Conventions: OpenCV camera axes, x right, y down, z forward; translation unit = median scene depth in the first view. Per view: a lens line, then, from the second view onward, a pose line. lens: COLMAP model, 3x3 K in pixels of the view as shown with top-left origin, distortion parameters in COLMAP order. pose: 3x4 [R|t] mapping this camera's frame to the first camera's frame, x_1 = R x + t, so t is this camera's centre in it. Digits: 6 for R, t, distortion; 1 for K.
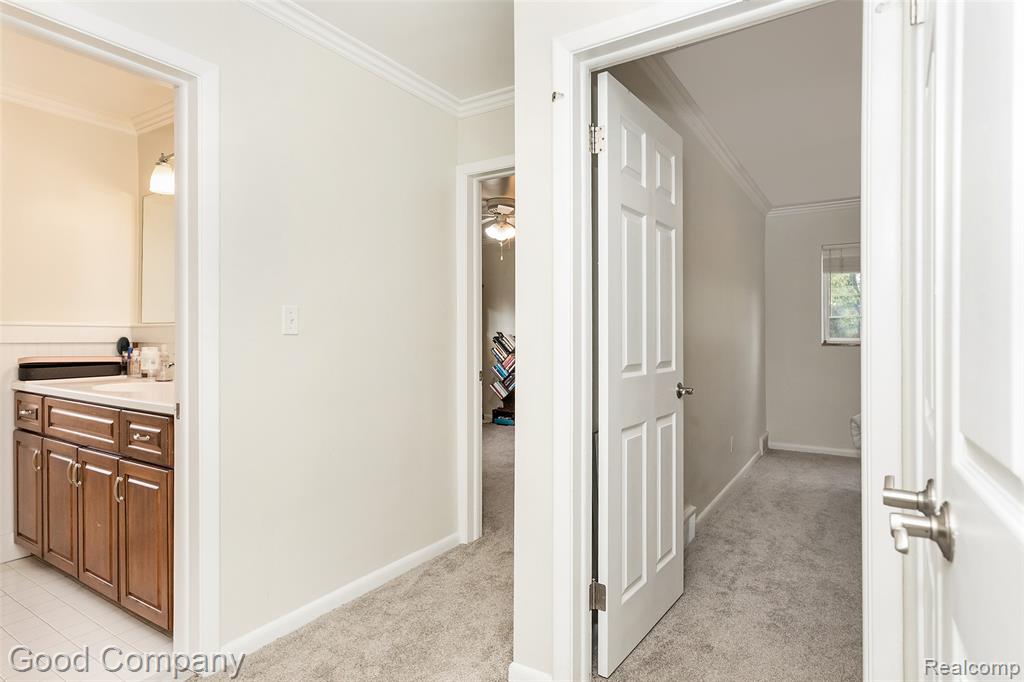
lens RADIAL K [[548.6, 0, 509.4], [0, 548.6, 342.3], [0, 0, 1]] dist [0.000575, 0.002178]
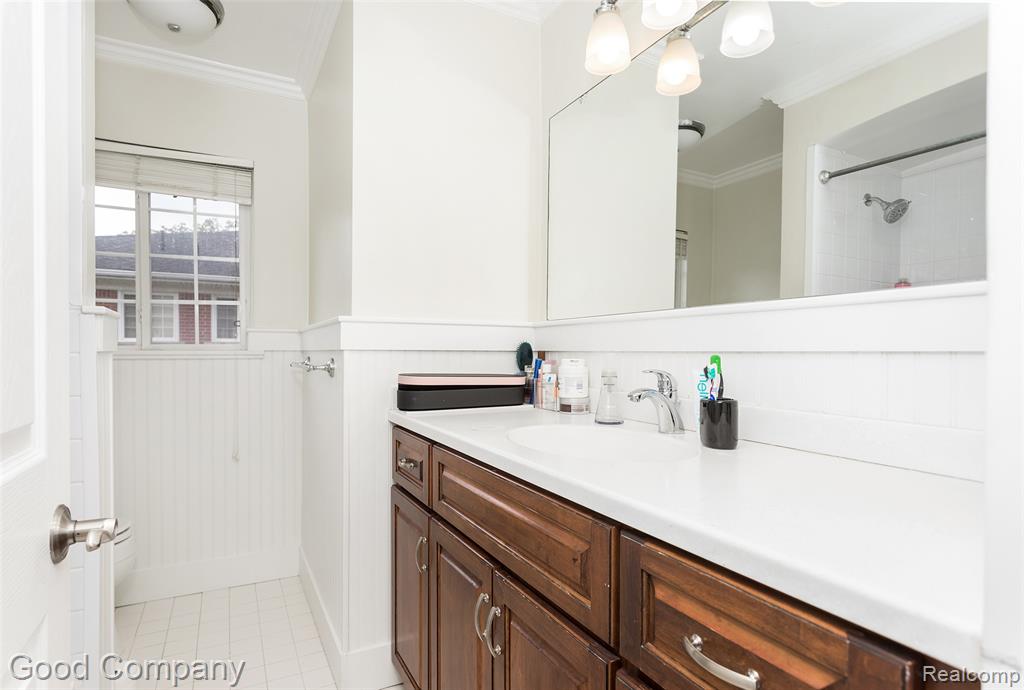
lens RADIAL K [[548.6, 0, 514.0], [0, 548.6, 351.4], [0, 0, 1]] dist [0.000575, 0.002178]
pose [[0.870410, -0.002107, -0.492324, -0.457192], [-0.003732, 0.999934, -0.010878, 0.008333], [0.492314, 0.011306, 0.870344, 0.506254]]
